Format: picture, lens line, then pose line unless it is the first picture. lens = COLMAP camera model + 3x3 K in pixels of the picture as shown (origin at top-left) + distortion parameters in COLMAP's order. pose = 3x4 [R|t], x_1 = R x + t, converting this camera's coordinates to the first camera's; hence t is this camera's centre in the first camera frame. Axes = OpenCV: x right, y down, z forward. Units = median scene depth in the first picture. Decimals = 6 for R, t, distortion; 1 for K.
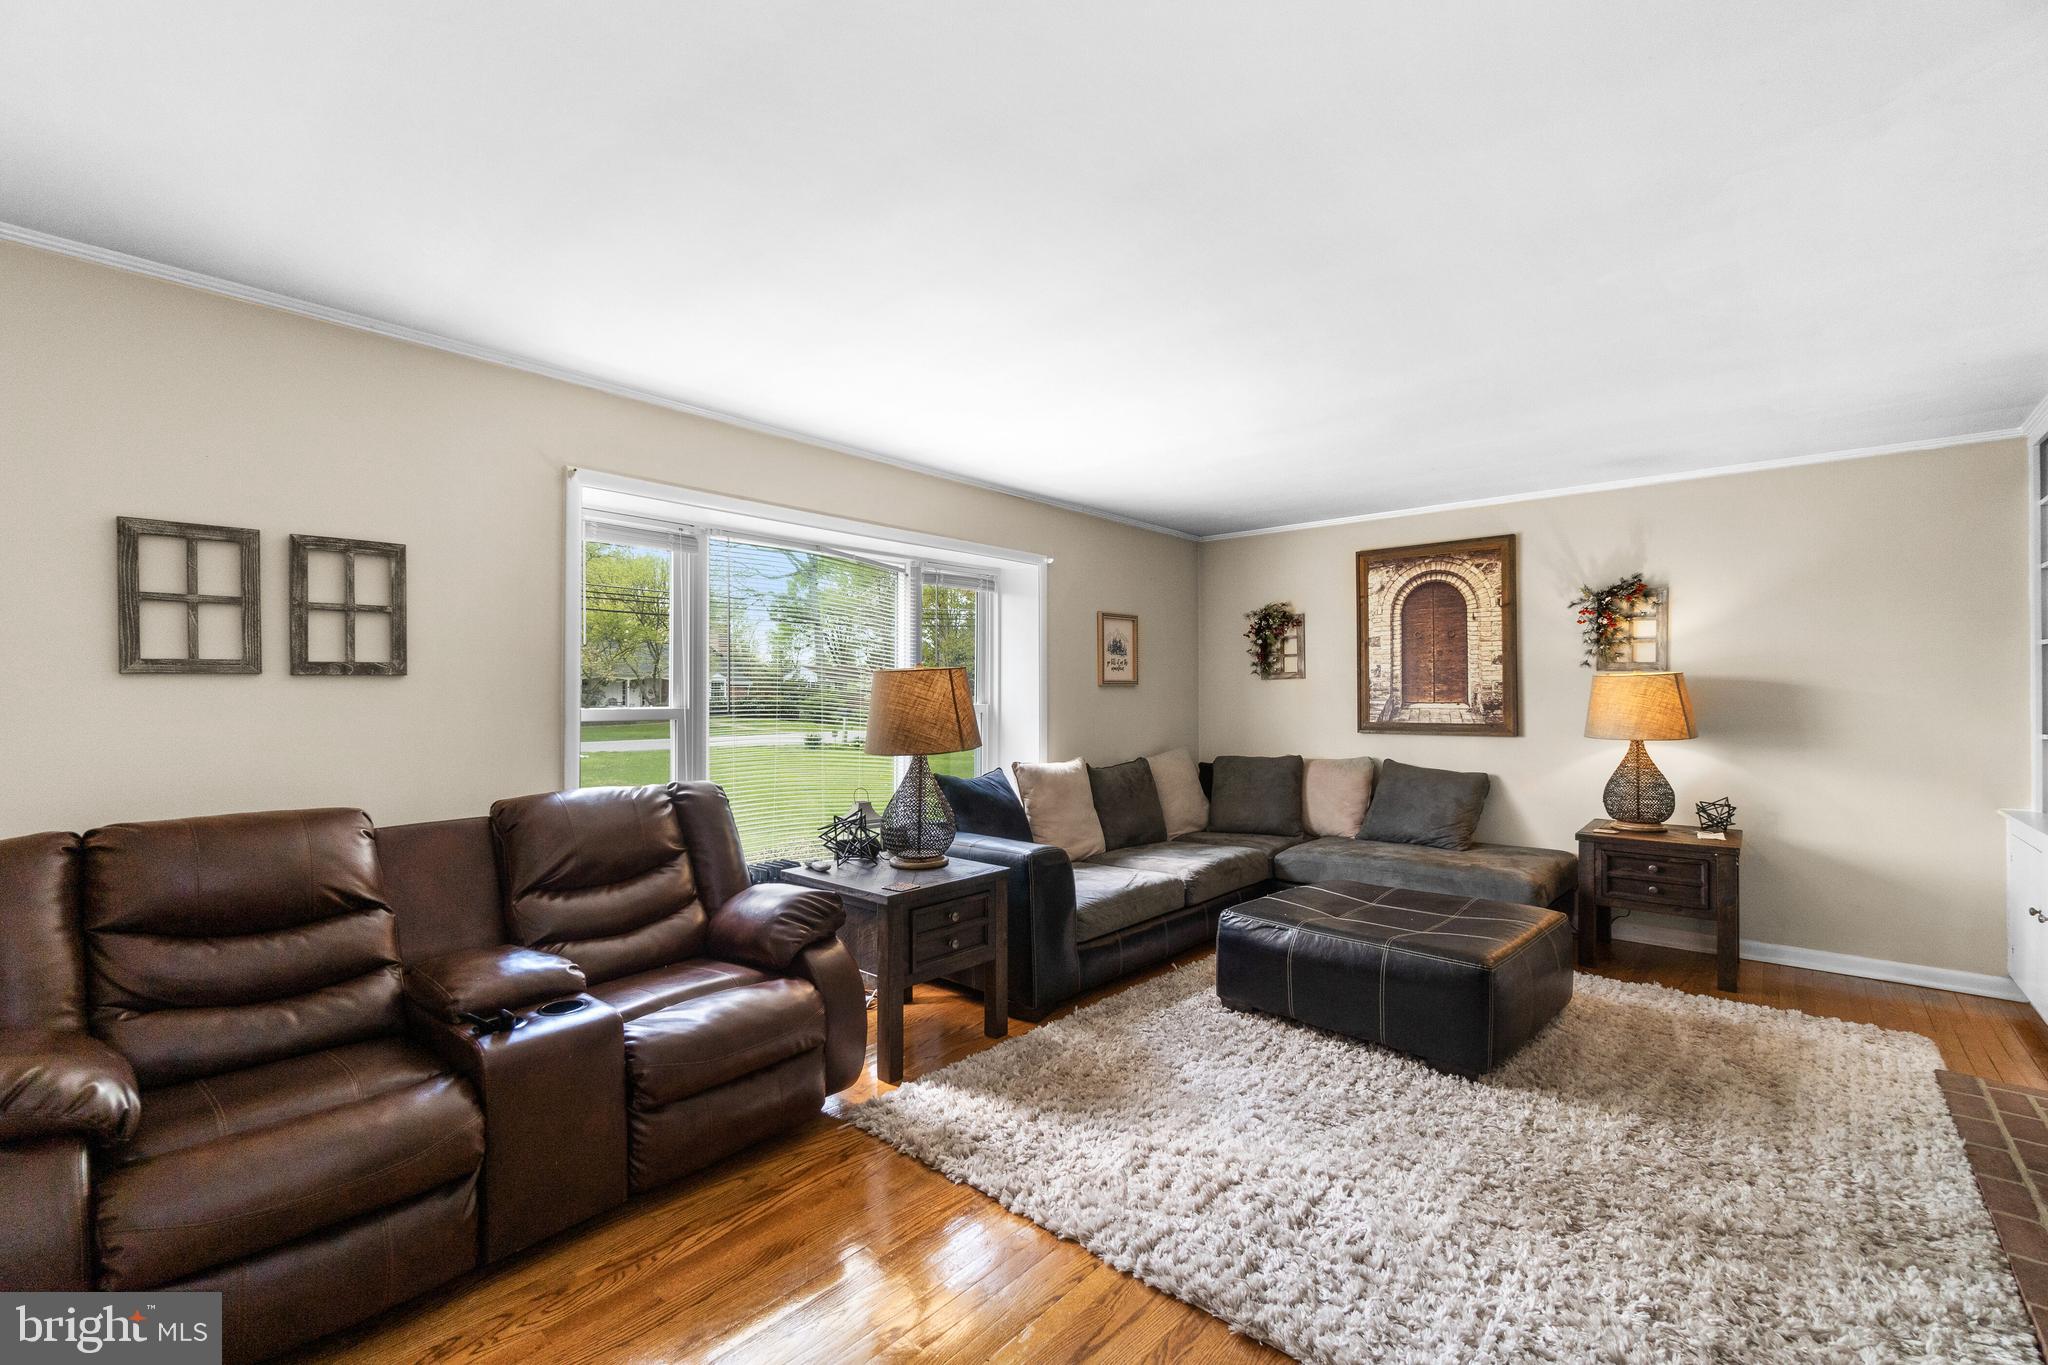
lens RADIAL K [[882.5, 0, 1024.0], [0, 882.5, 682.5], [0, 0, 1]] dist [0.001707, 0.000502]
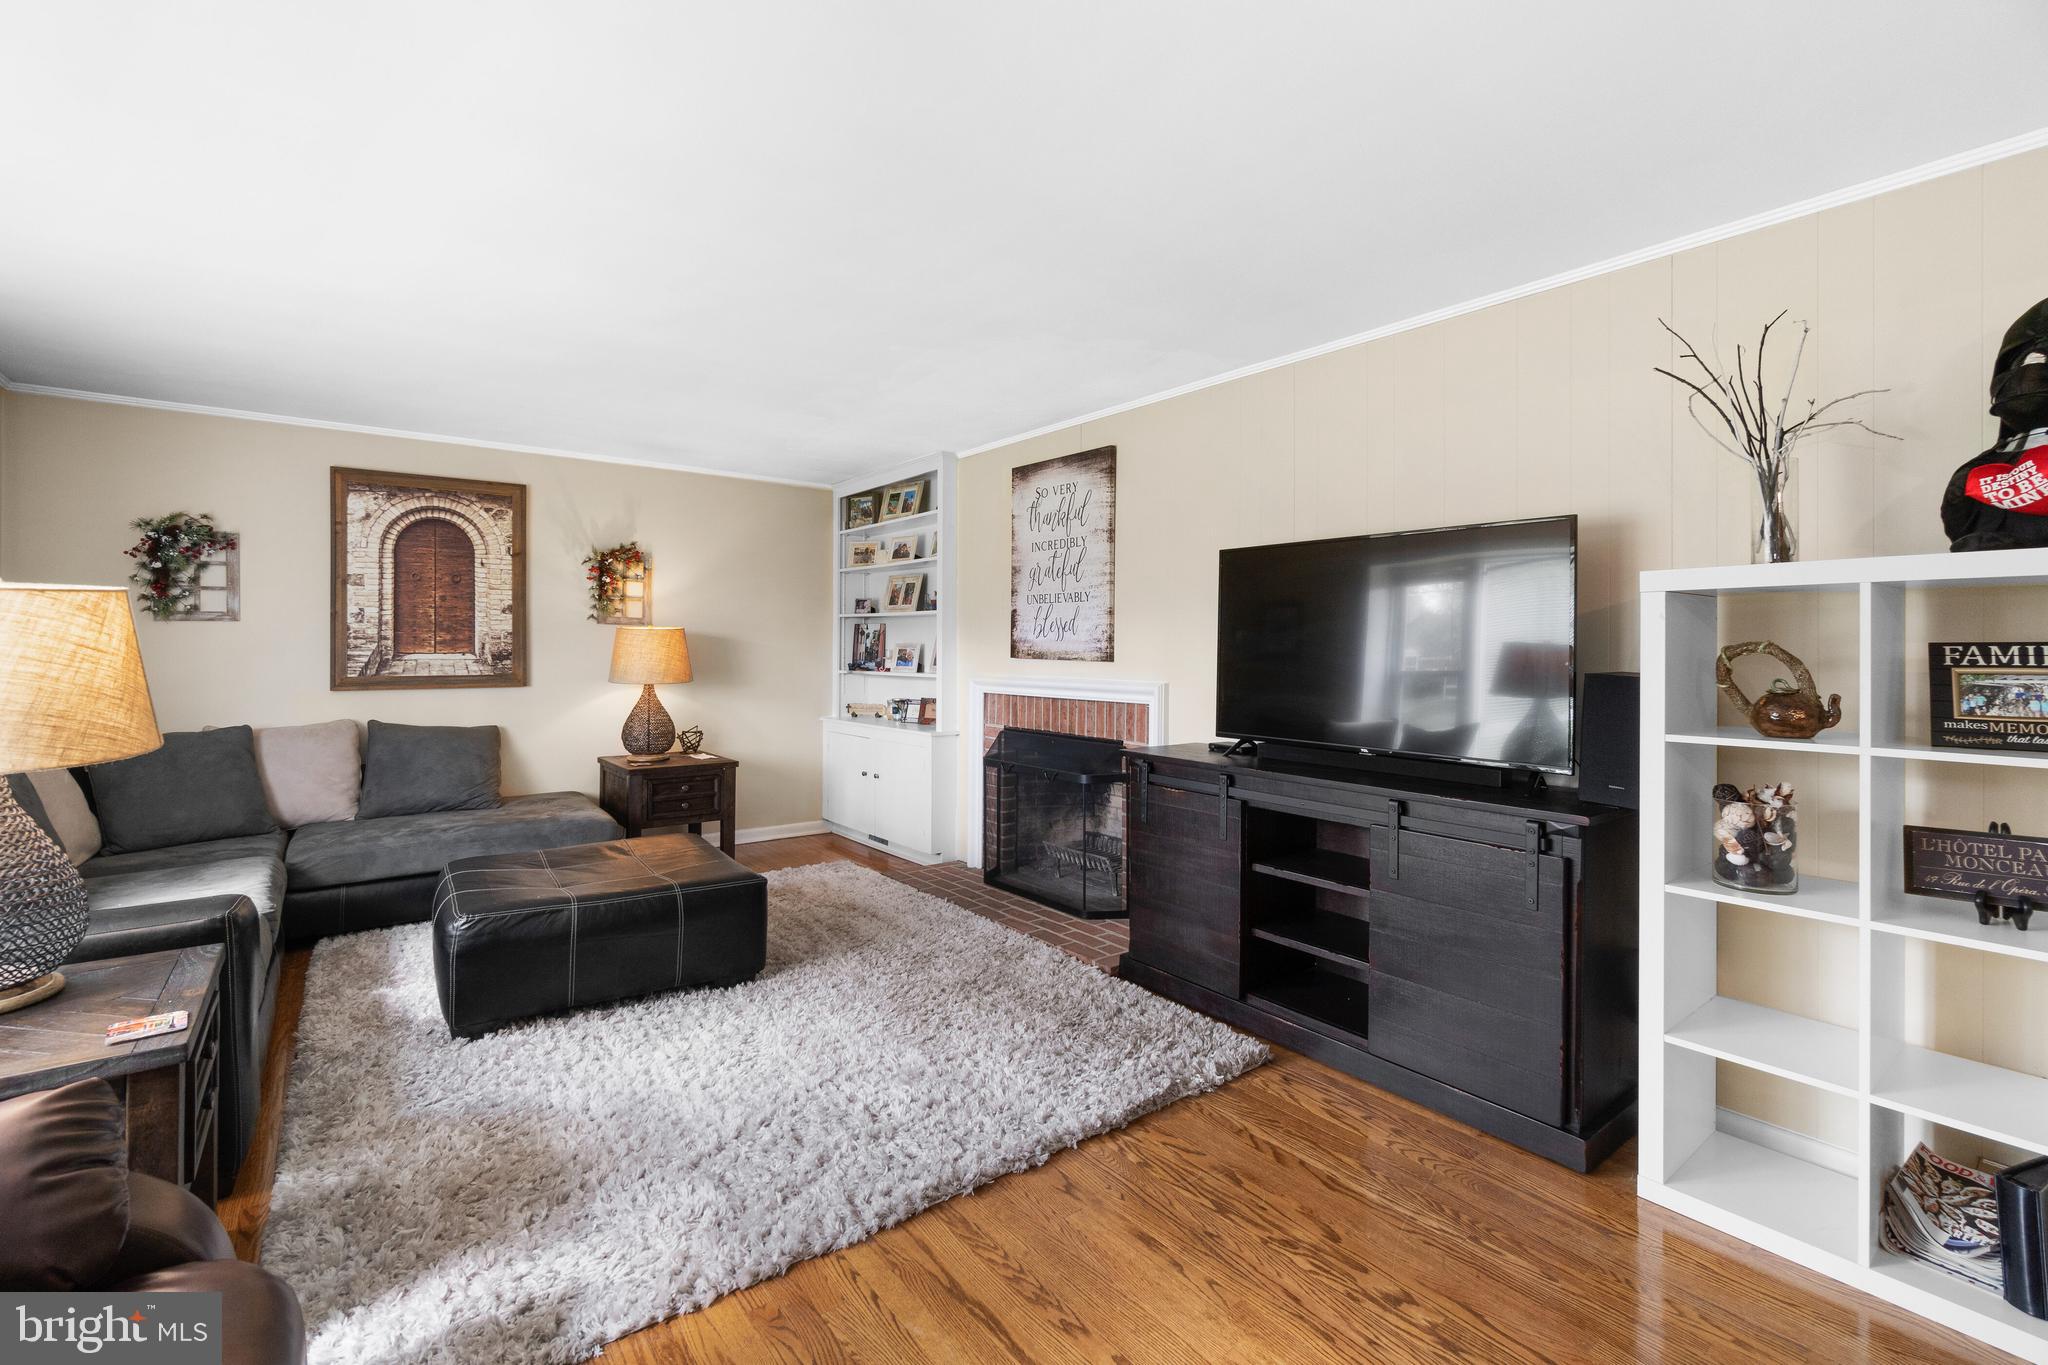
lens RADIAL K [[879.5, 0, 1016.4], [0, 879.5, 635.4], [0, 0, 1]] dist [-0.007350, -0.000130]
pose [[0.198626, 0.015952, 0.979946, -0.328104], [-0.019577, 0.999733, -0.012306, 0.004634], [-0.979880, -0.016741, 0.198885, 0.265044]]
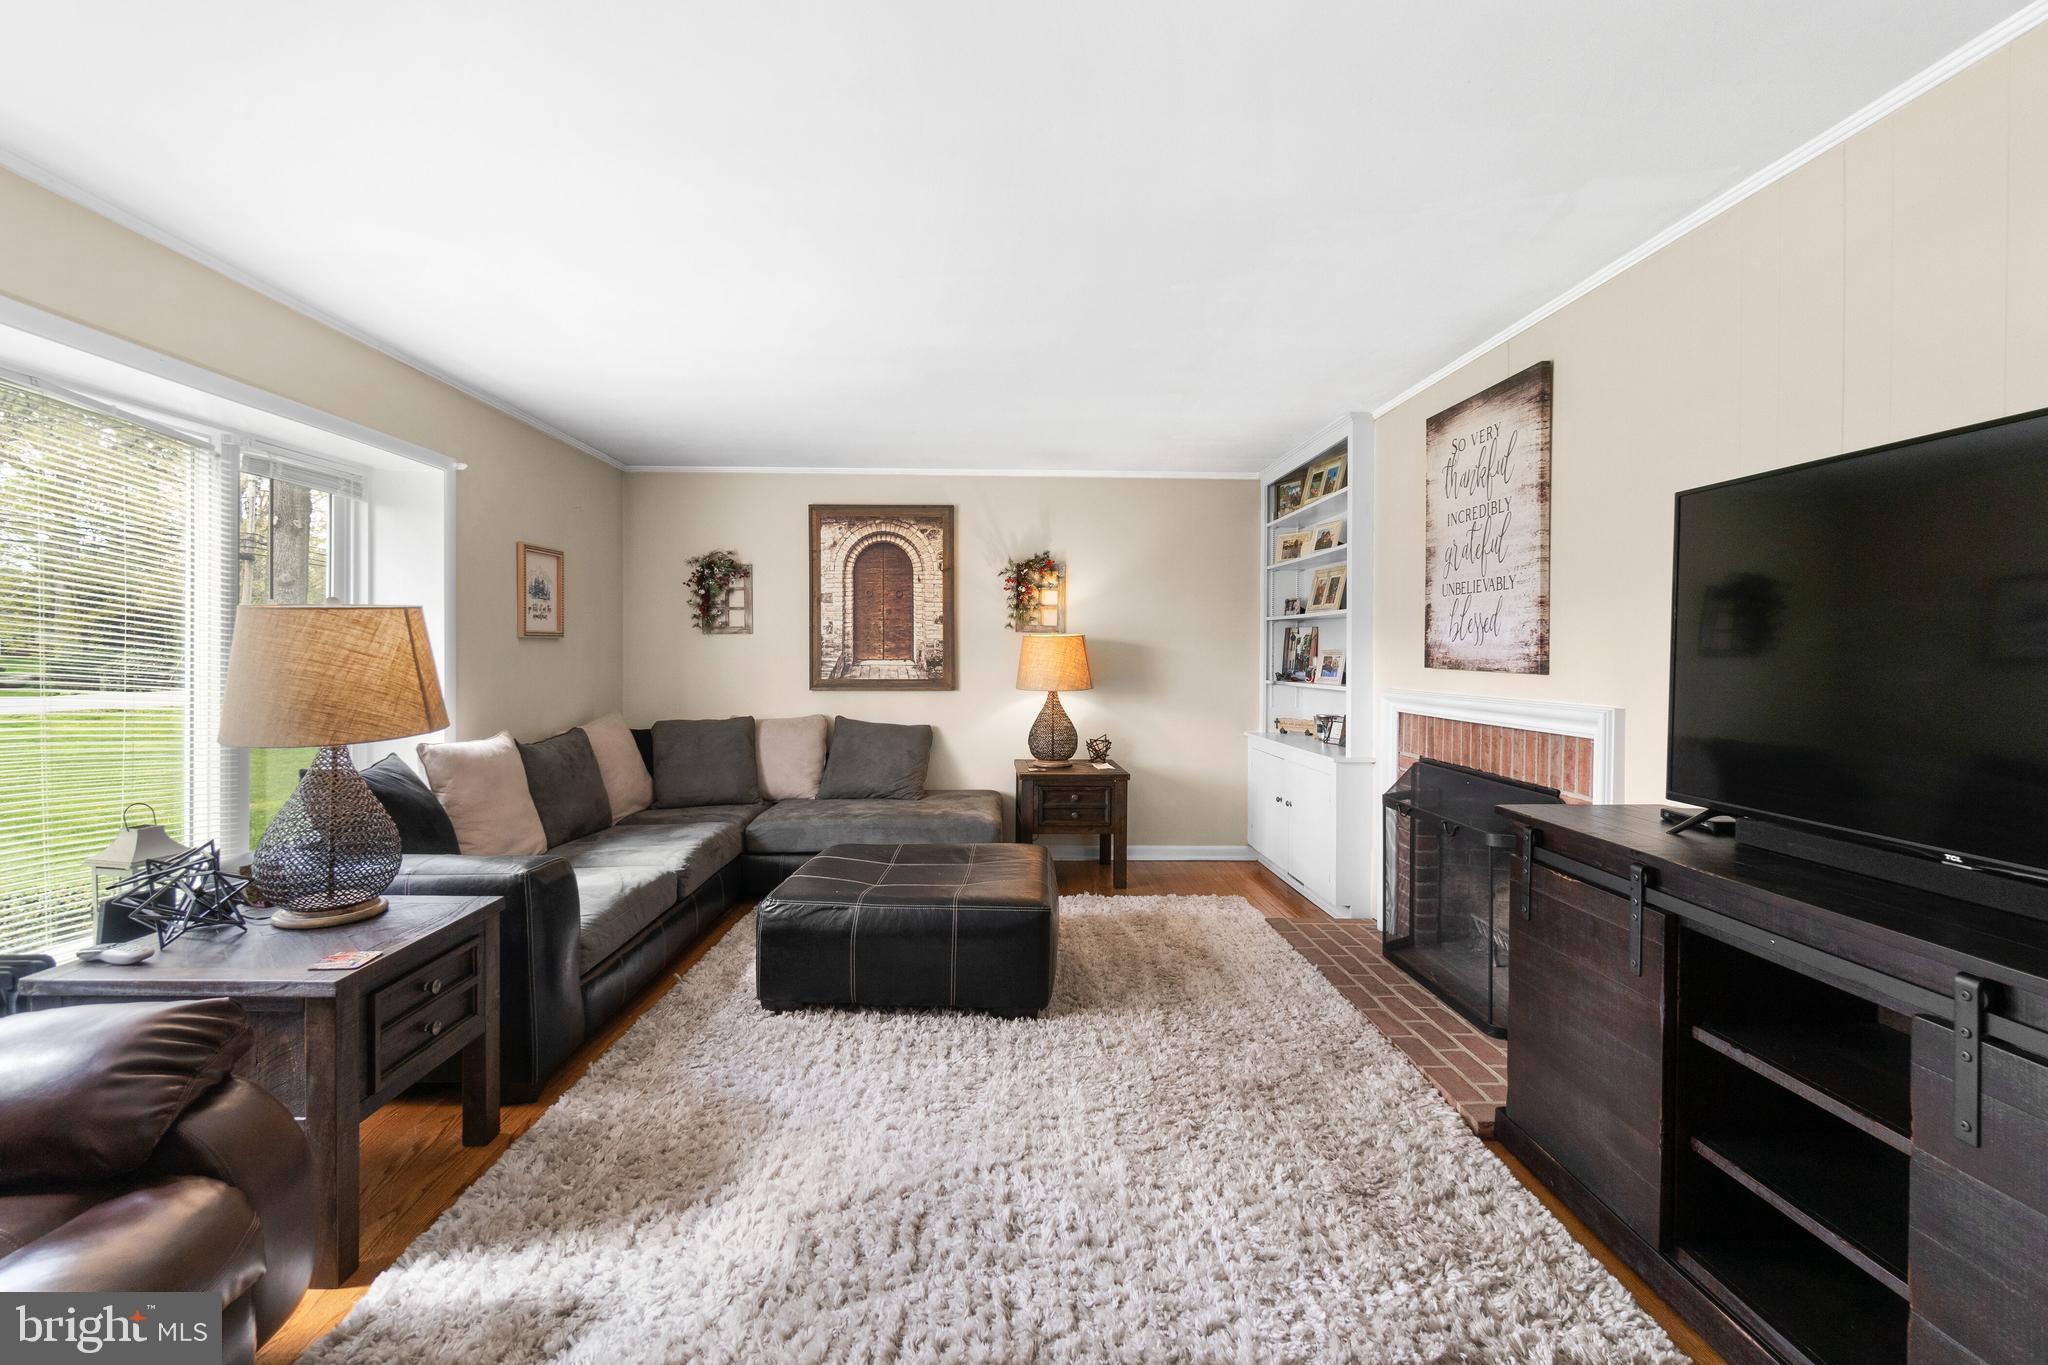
lens RADIAL K [[881.6, 0, 1020.2], [0, 881.6, 655.1], [0, 0, 1]] dist [-0.001582, -0.000055]
pose [[0.734295, 0.003114, 0.678823, -0.131176], [-0.015268, 0.999812, 0.011929, 0.003235], [-0.678658, -0.019124, 0.734205, 0.147770]]
